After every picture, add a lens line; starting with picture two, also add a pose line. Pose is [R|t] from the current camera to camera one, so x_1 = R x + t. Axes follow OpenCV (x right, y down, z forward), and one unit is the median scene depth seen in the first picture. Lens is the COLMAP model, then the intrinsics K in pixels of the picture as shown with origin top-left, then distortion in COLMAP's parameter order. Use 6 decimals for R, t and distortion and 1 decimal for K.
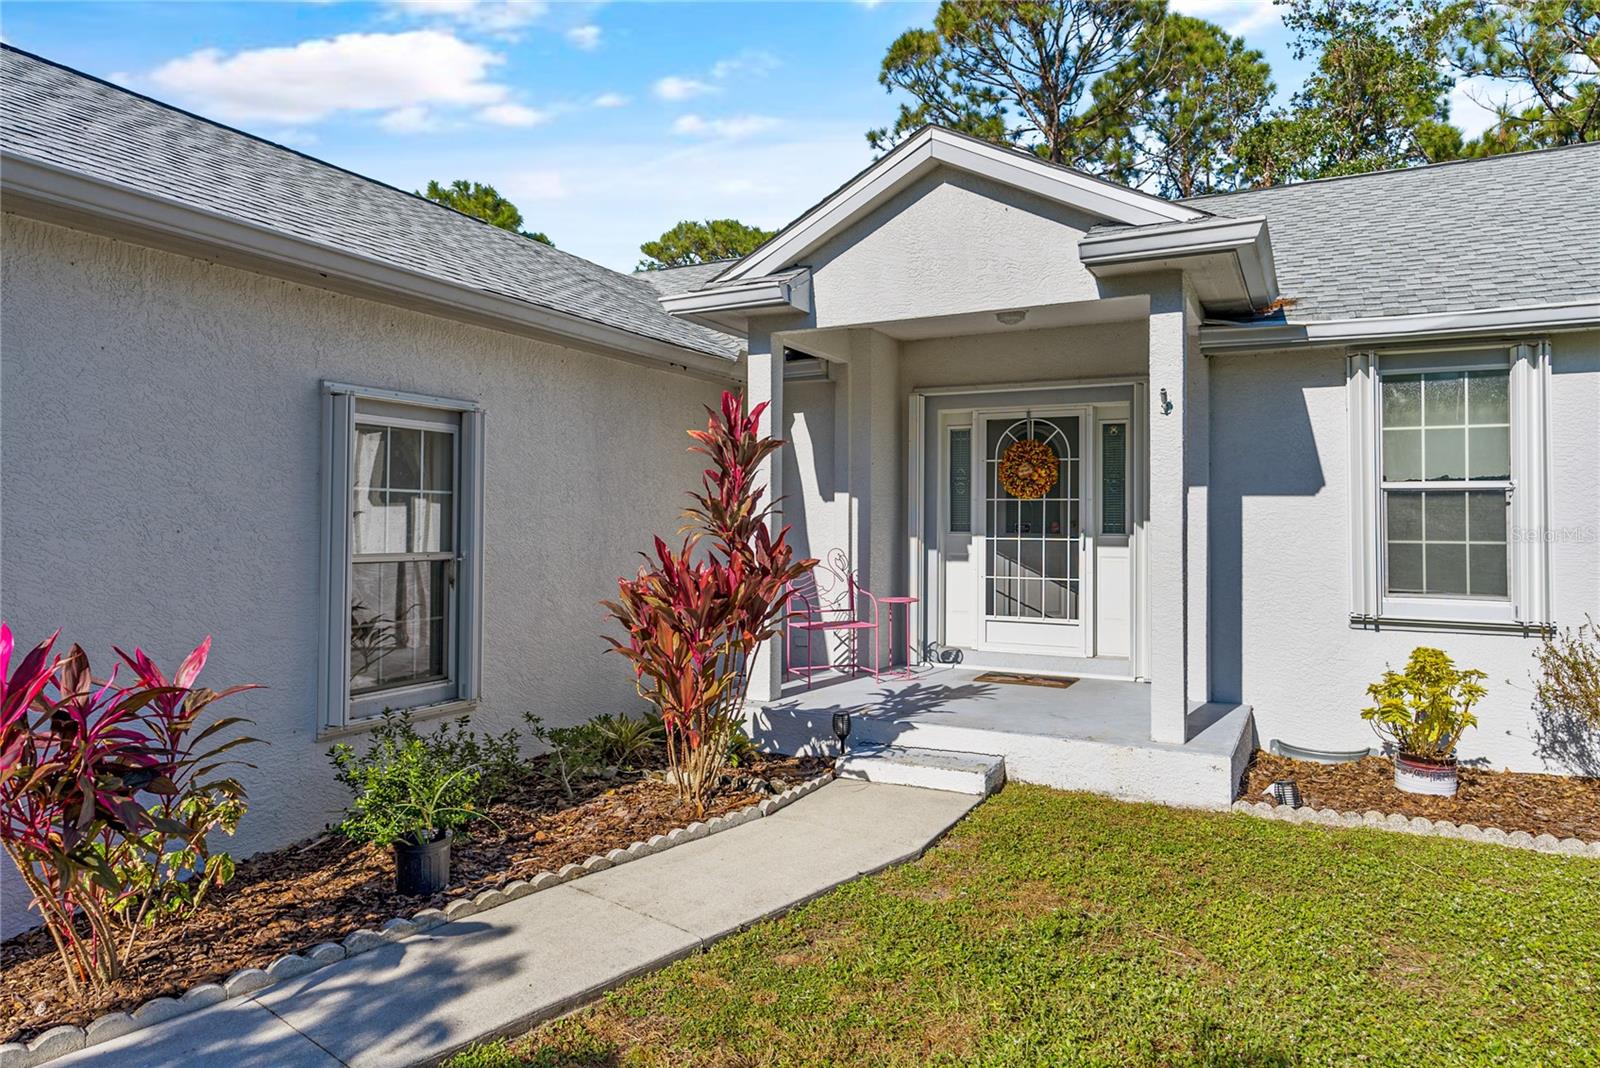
lens RADIAL K [[1002.6, 0, 800.4], [0, 1002.6, 493.4], [0, 0, 1]] dist [0.006098, -0.000189]
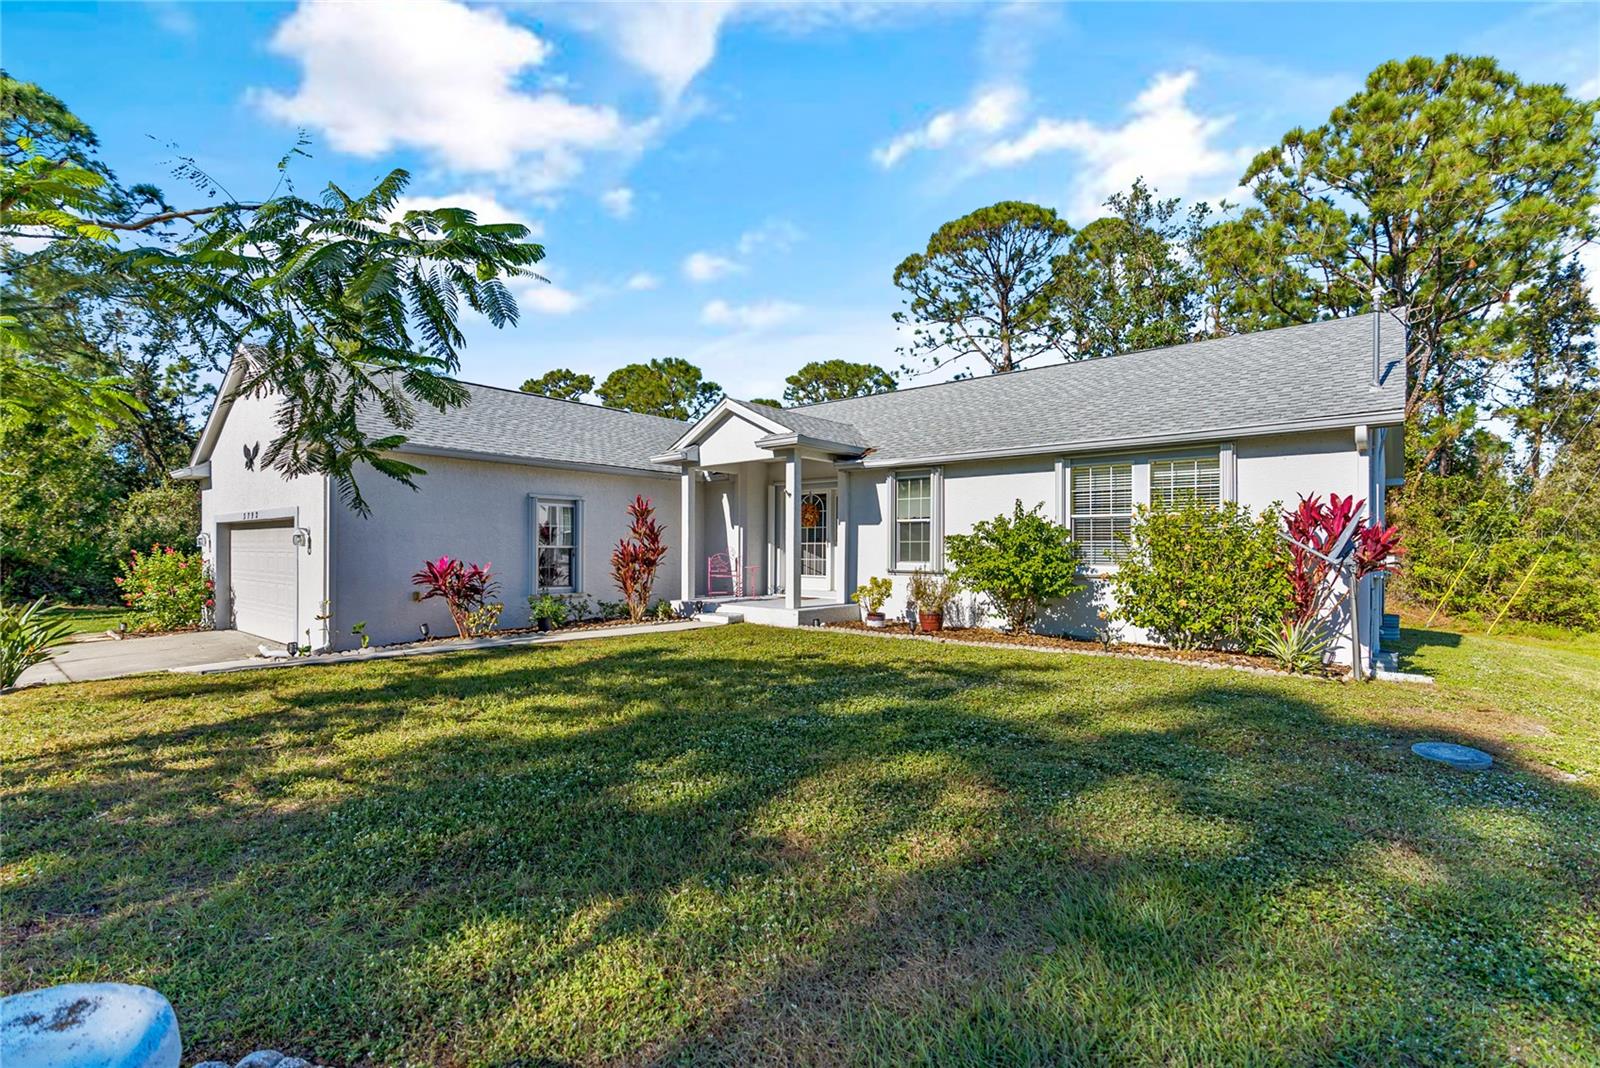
lens RADIAL K [[731.6, 0, 814.0], [0, 731.6, 539.7], [0, 0, 1]] dist [-0.005781, 0.002225]
pose [[0.976679, -0.006117, -0.214619, 0.658236], [0.009521, 0.999845, 0.014830, 0.010309], [0.214495, -0.016528, 0.976585, -0.798736]]
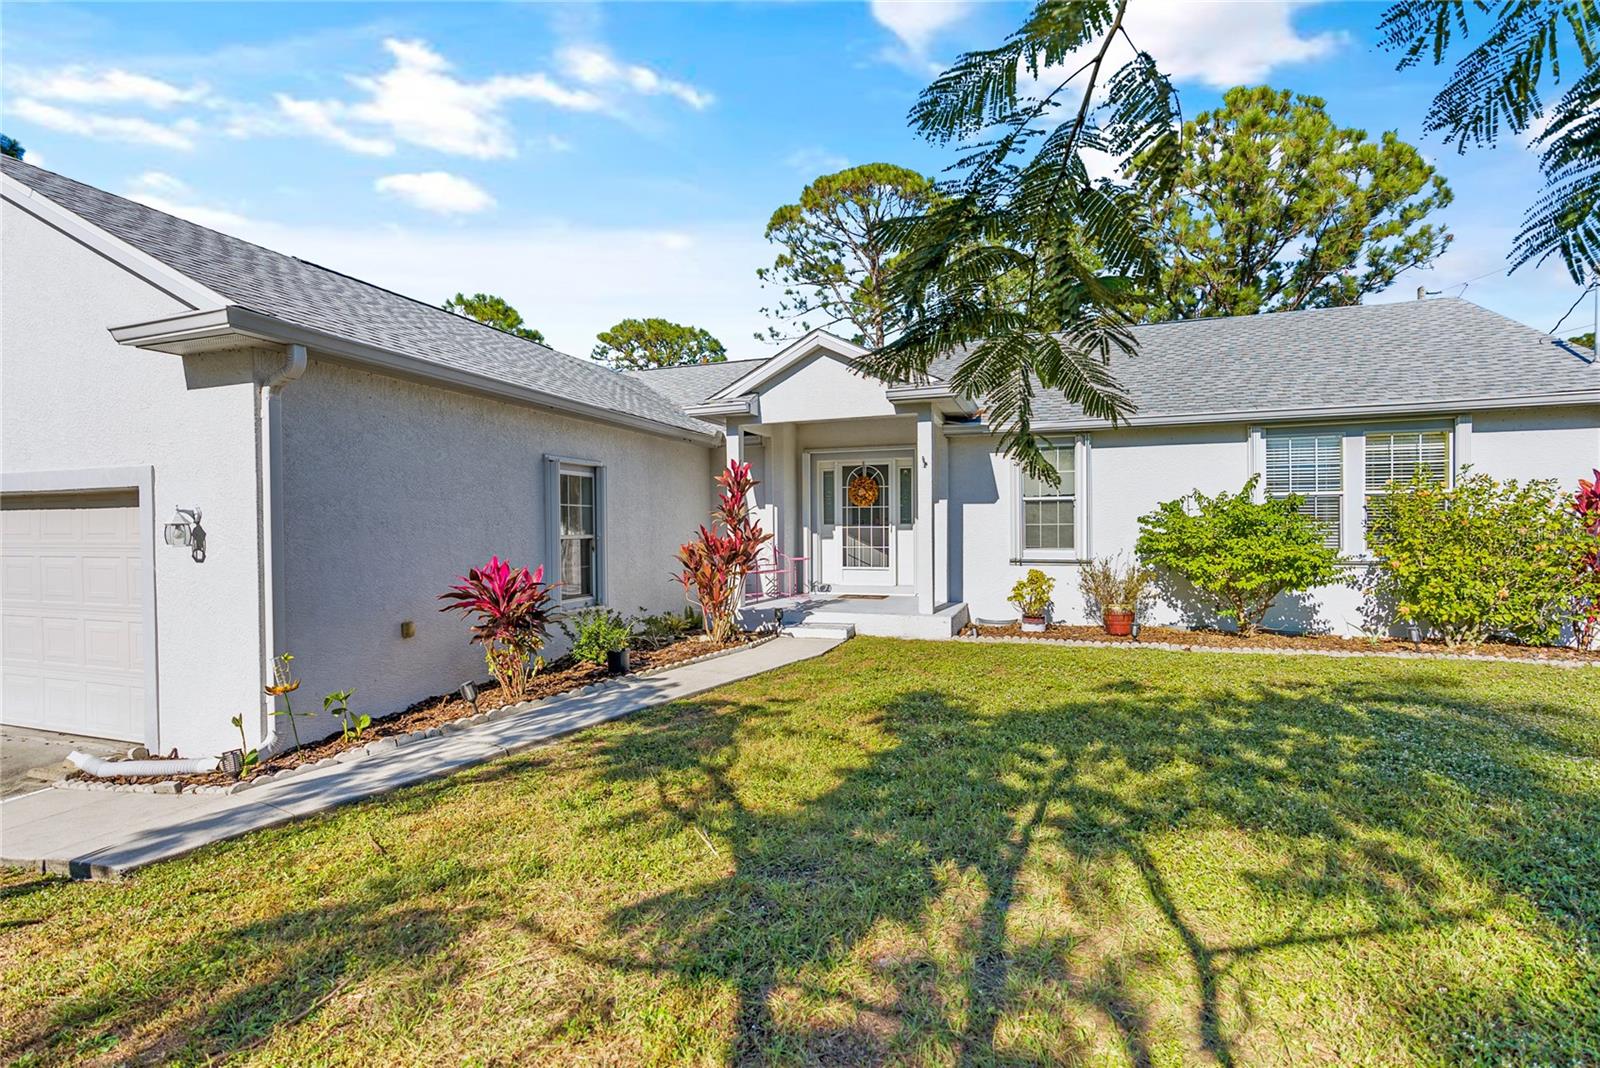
lens RADIAL K [[731.6, 0, 802.2], [0, 731.6, 535.2], [0, 0, 1]] dist [-0.005781, 0.002225]
pose [[0.989490, -0.015711, 0.143743, -0.103337], [0.009879, 0.999102, 0.041196, 0.001053], [-0.144261, -0.039343, 0.988757, -0.421401]]
